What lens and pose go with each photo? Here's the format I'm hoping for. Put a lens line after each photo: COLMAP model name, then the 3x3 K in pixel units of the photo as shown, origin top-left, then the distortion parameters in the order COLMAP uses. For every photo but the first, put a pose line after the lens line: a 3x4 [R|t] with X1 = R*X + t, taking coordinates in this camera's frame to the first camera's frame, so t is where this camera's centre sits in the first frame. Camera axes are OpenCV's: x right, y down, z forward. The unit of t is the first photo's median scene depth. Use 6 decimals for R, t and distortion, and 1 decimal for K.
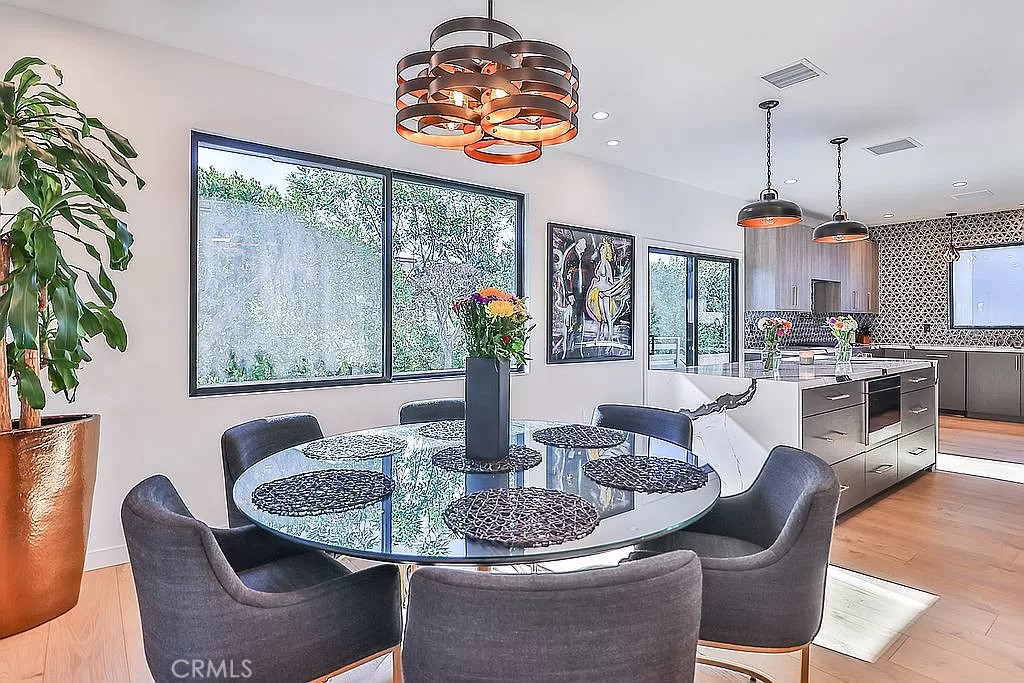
lens RADIAL K [[557.9, 0, 509.6], [0, 557.9, 326.1], [0, 0, 1]] dist [-0.005079, -0.013433]
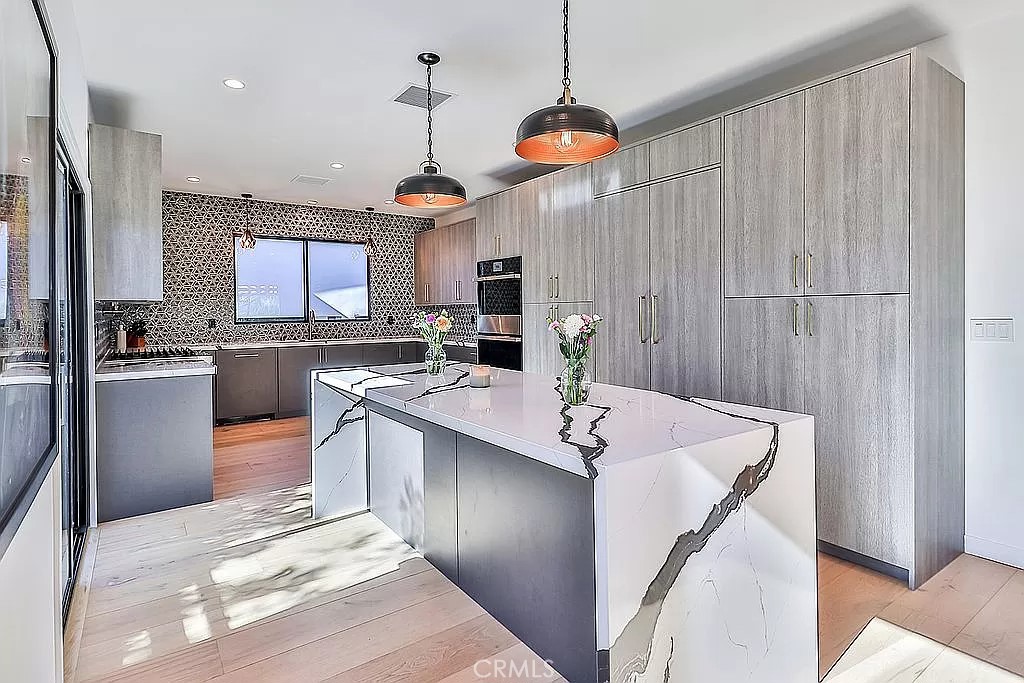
lens RADIAL K [[535.7, 0, 519.2], [0, 535.7, 313.7], [0, 0, 1]] dist [-0.001427, -0.000646]
pose [[0.040756, -0.005286, 0.999155, -0.052265], [0.012129, 0.999915, 0.004795, -0.011386], [-0.999096, 0.011923, 0.040817, 0.585368]]
